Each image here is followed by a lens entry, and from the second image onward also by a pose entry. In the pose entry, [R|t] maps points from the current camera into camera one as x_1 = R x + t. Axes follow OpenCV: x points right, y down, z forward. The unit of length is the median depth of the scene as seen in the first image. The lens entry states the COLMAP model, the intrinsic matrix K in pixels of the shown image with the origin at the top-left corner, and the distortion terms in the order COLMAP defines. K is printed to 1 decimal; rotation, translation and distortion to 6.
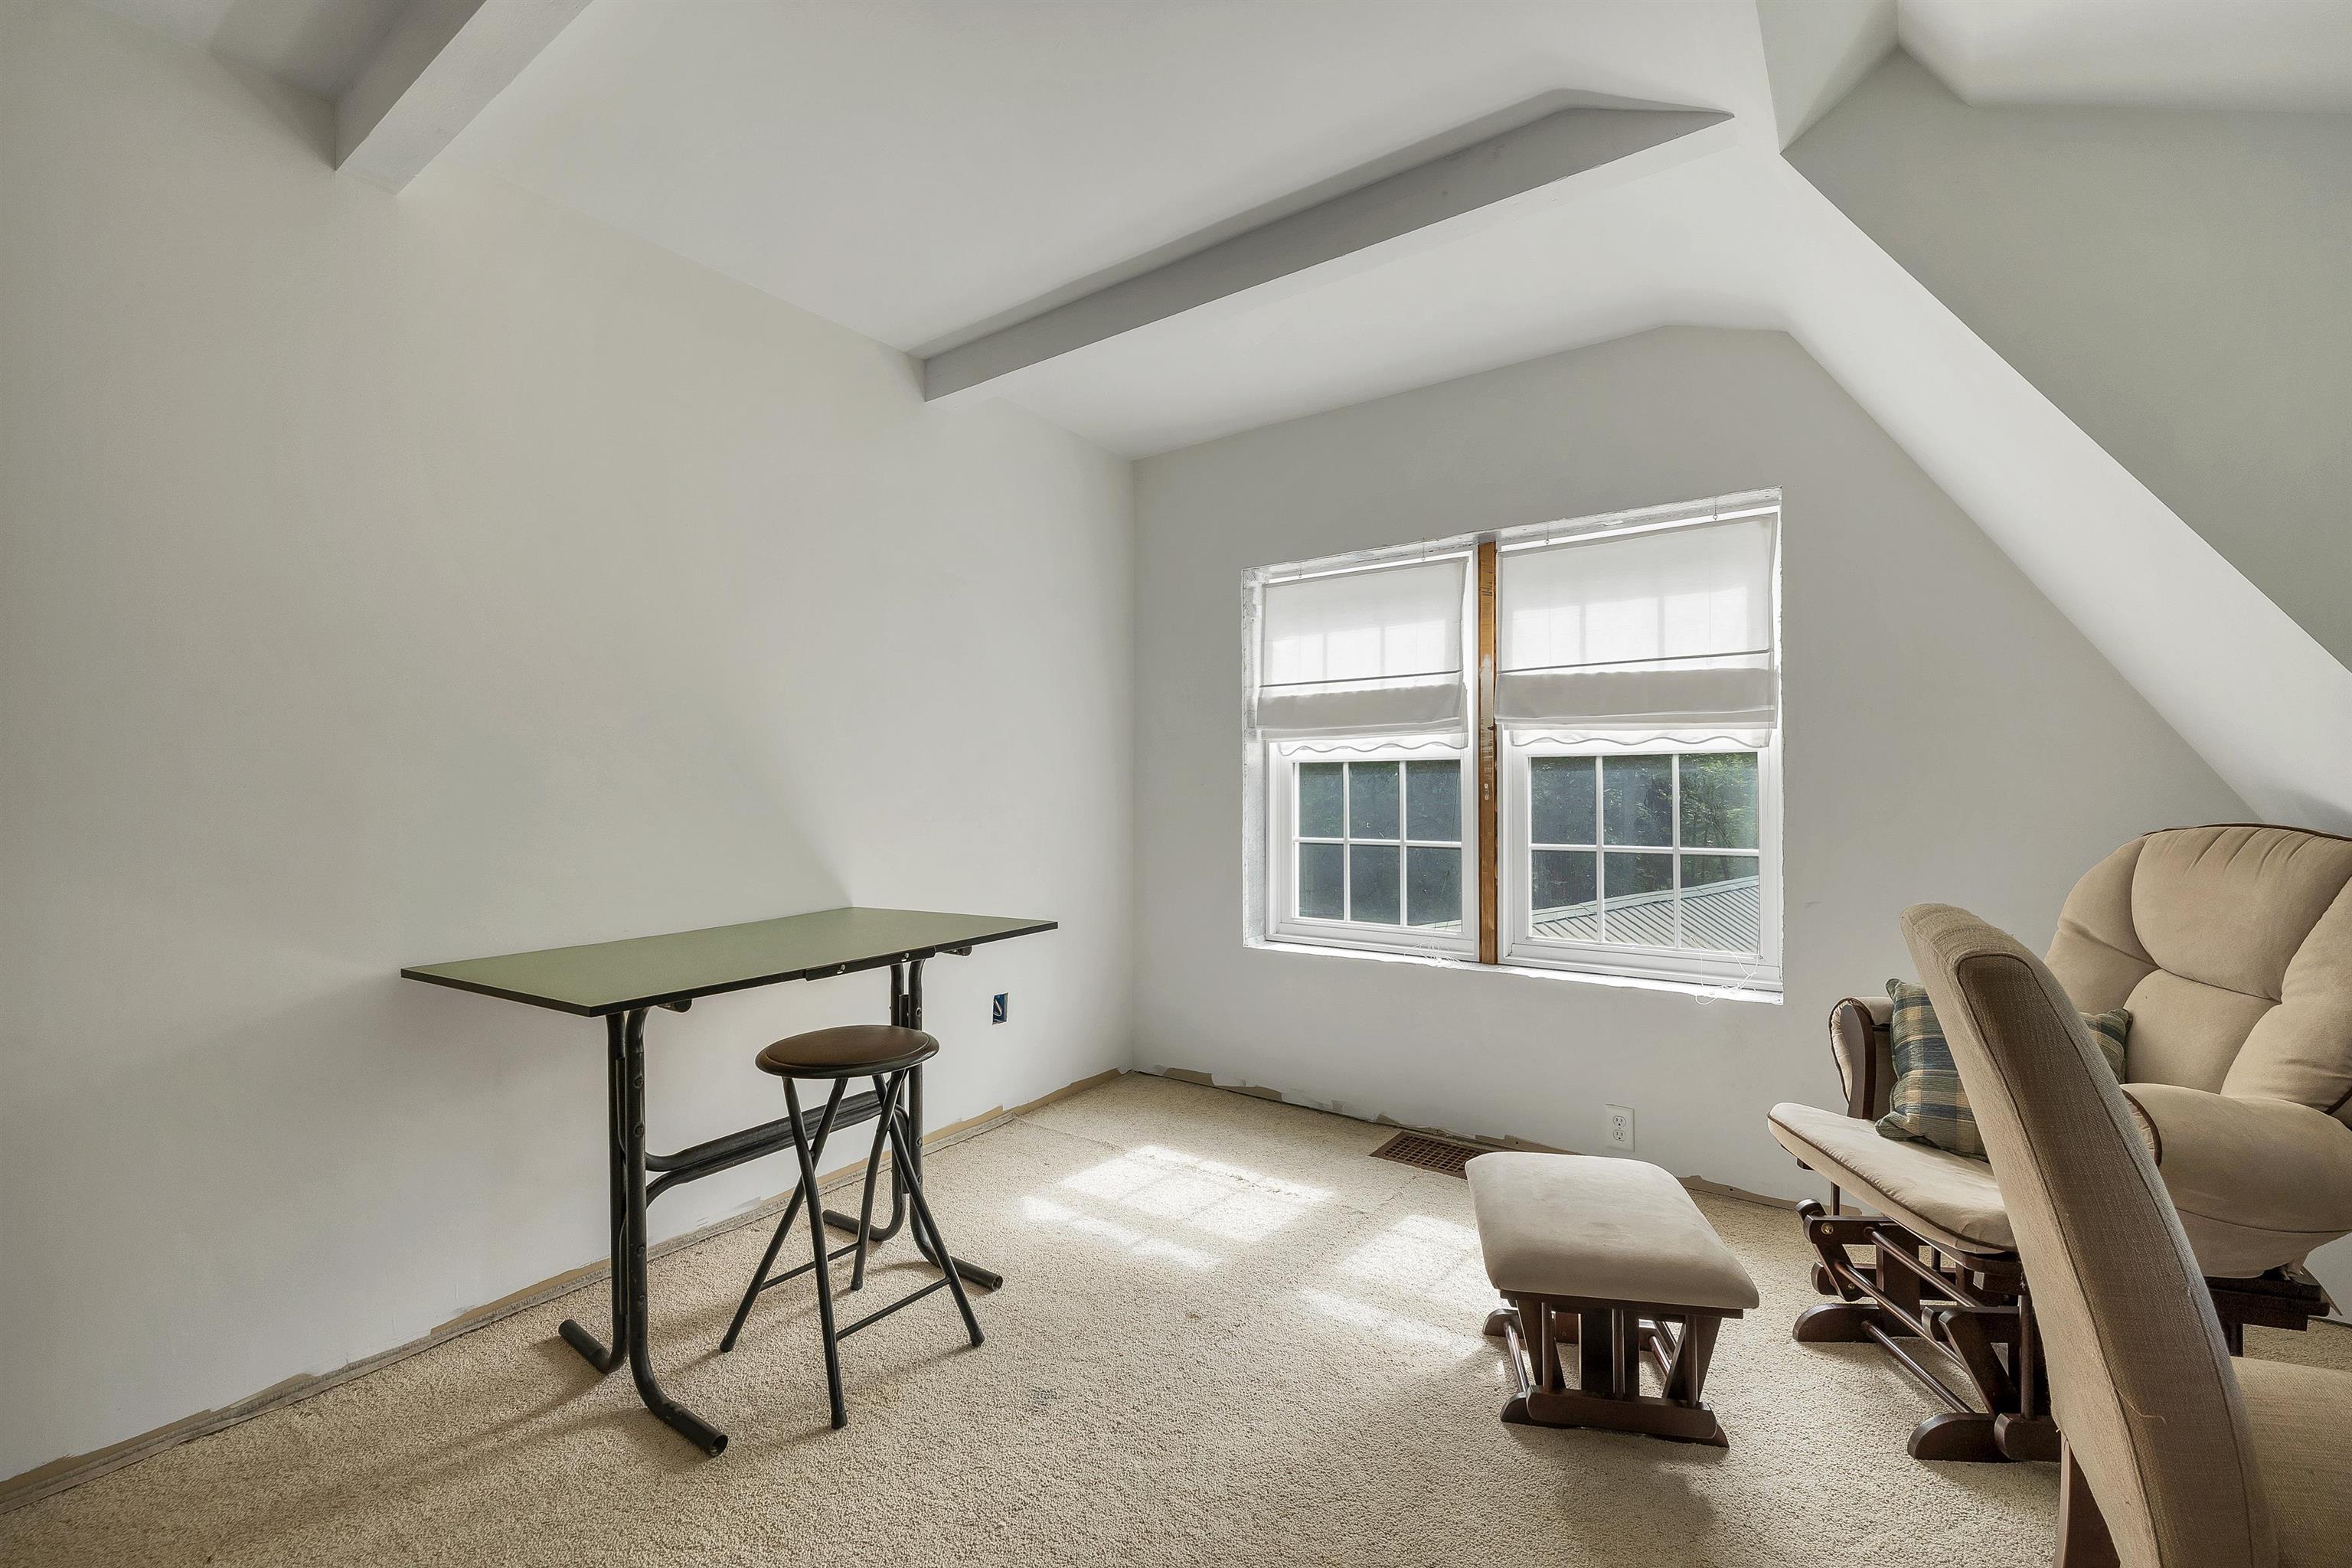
lens RADIAL K [[995.8, 0, 1188.1], [0, 995.8, 787.2], [0, 0, 1]] dist [0.002967, 0.000549]
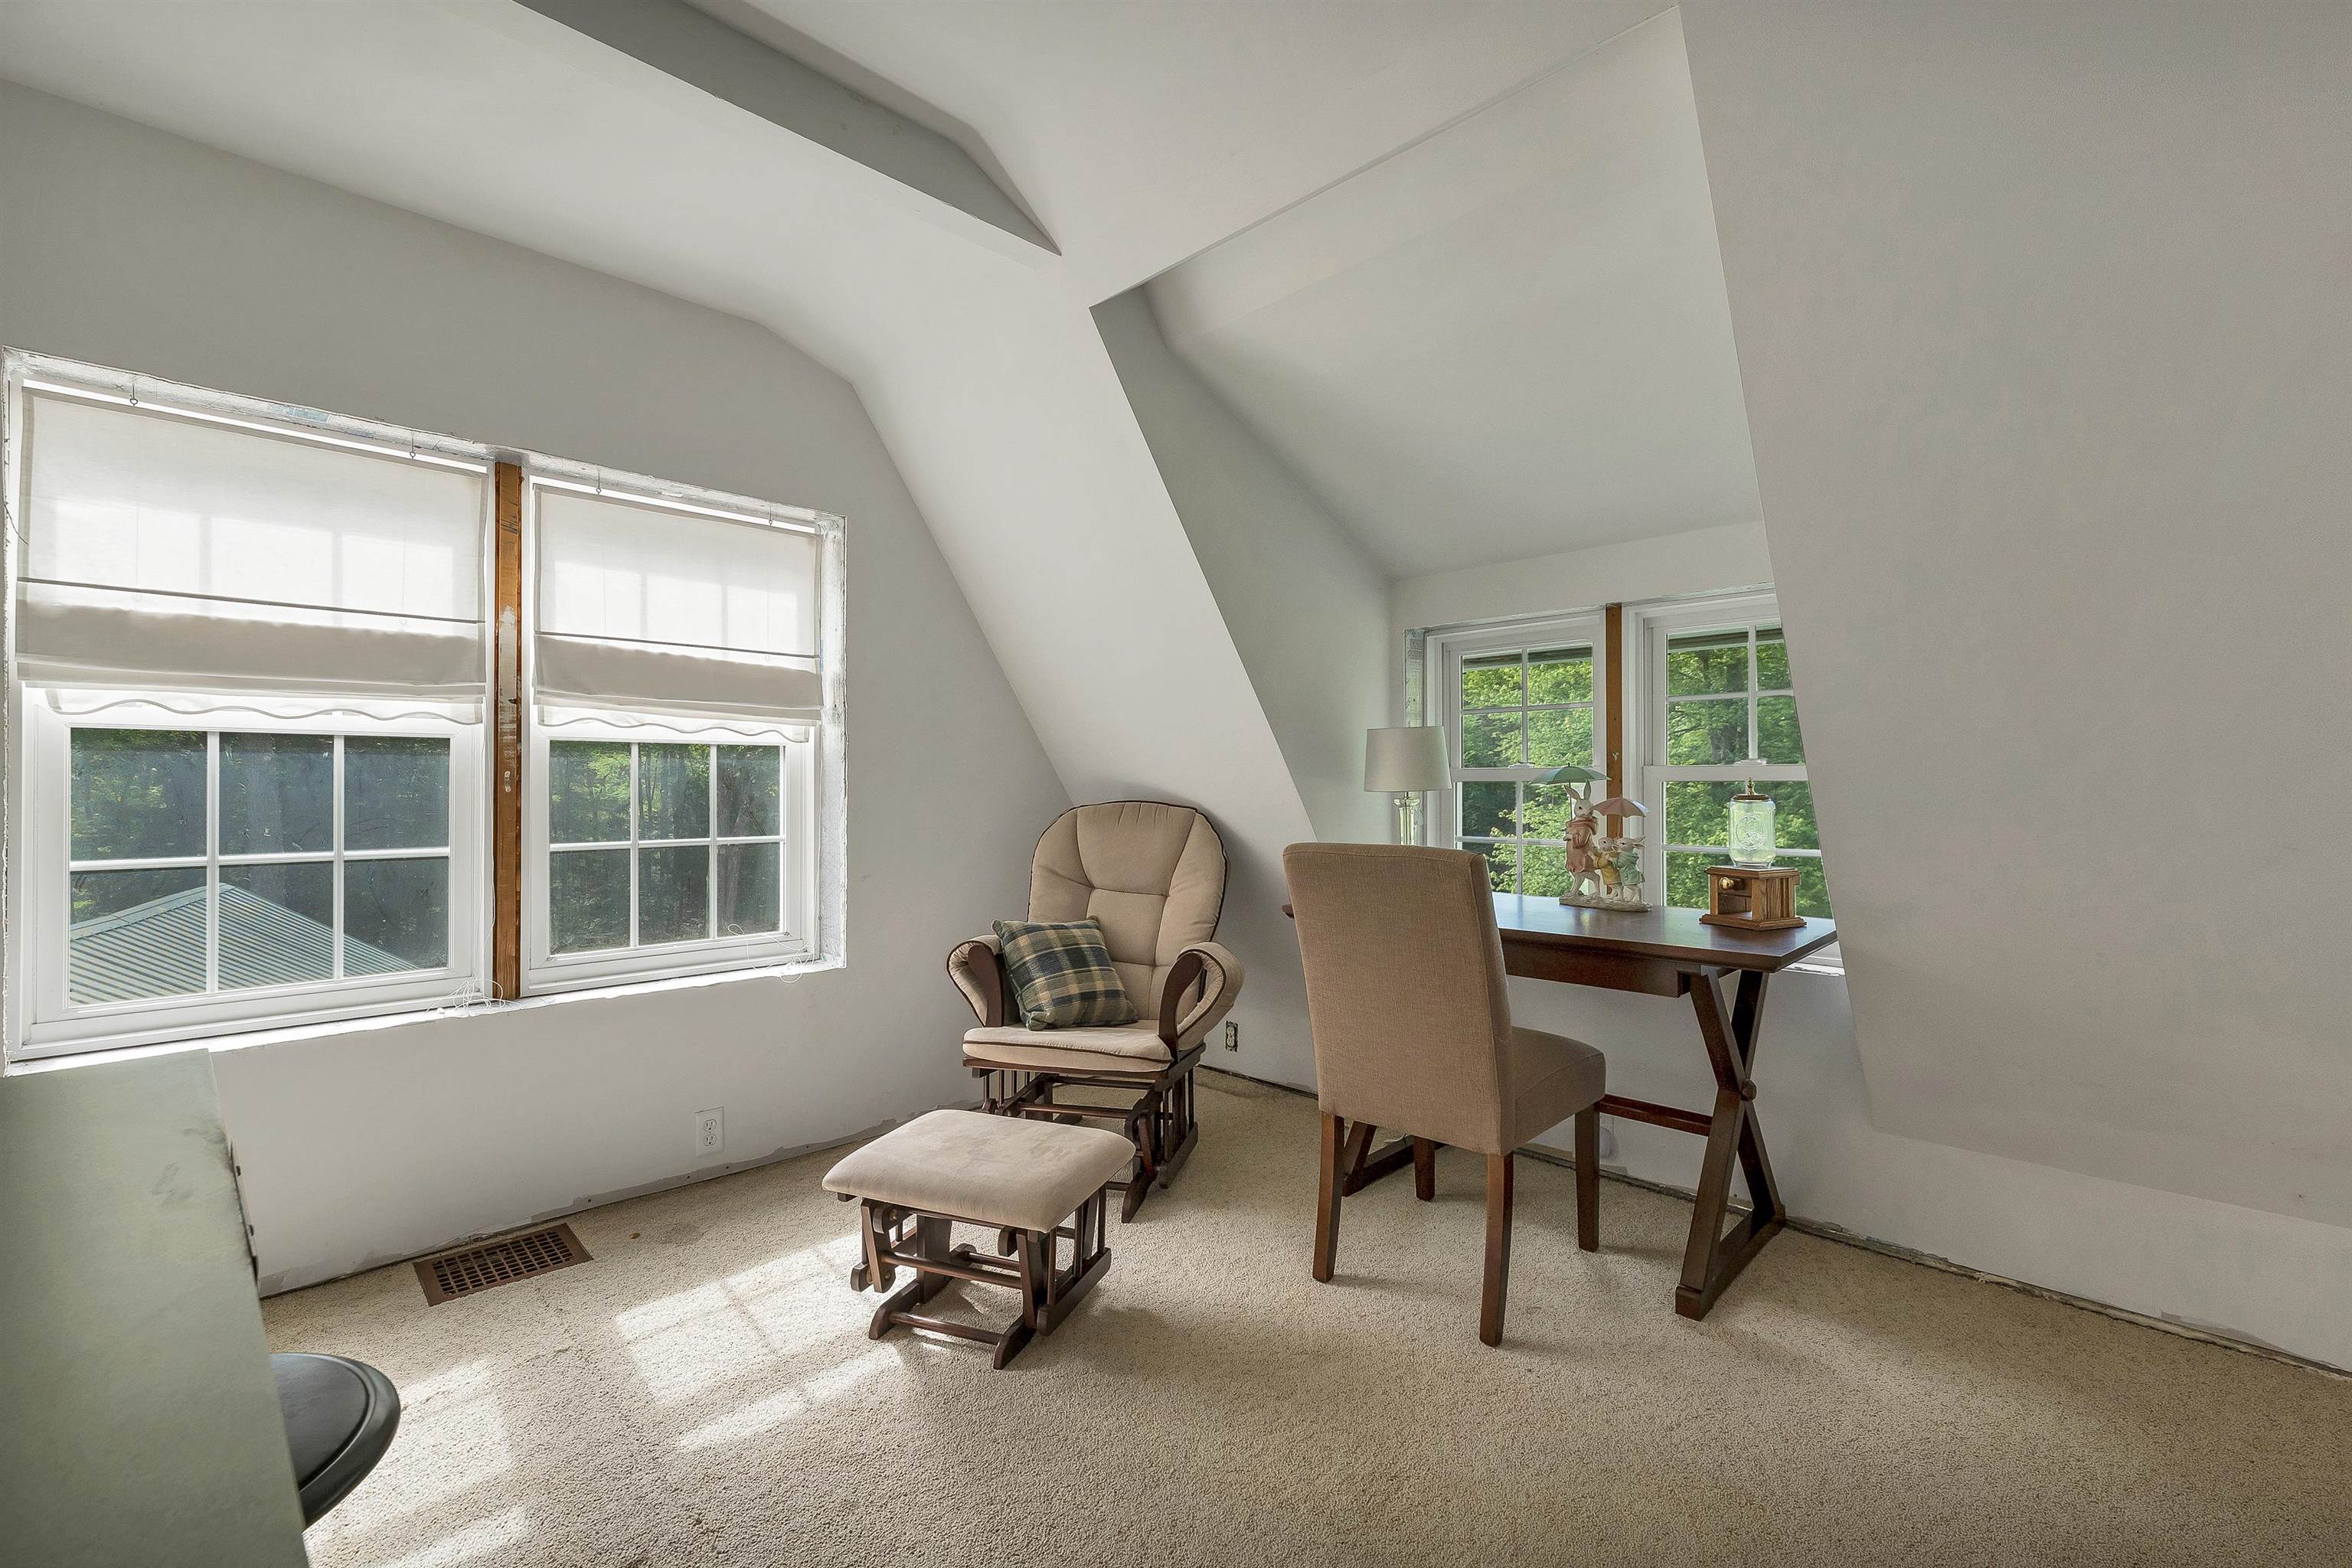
lens RADIAL K [[995.8, 0, 1173.9], [0, 995.8, 790.4], [0, 0, 1]] dist [0.002967, 0.000549]
pose [[0.172964, -0.002773, 0.984924, -0.385477], [-0.004318, 0.999984, 0.003573, 0.006522], [-0.984919, -0.004871, 0.172949, 0.349847]]
